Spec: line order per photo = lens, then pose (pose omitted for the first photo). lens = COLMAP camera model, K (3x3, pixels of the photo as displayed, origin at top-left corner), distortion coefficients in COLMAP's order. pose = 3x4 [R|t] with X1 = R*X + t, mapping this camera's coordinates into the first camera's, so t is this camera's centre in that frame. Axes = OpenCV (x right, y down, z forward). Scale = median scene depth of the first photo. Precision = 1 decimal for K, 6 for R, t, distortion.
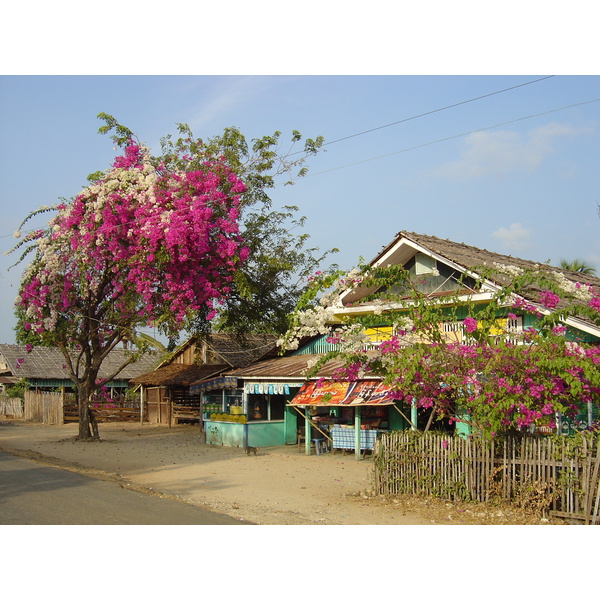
lens RADIAL K [[622.1, 0, 300.0], [0, 622.1, 300.0], [0, 0, 1]] dist [-0.134031, -0.015470]
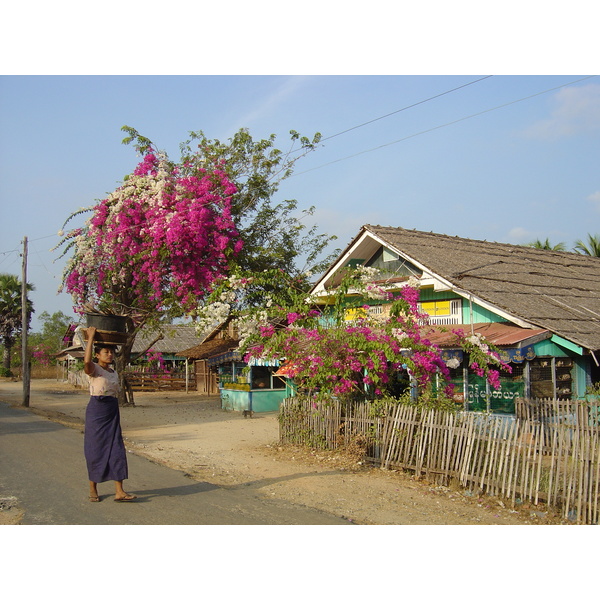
lens RADIAL K [[622.1, 0, 300.0], [0, 622.1, 300.0], [0, 0, 1]] dist [-0.134031, -0.015470]
pose [[0.990011, -0.012408, -0.140442, 0.180251], [0.018712, 0.998872, 0.043652, -0.021696], [0.139742, -0.045843, 0.989126, -0.136809]]
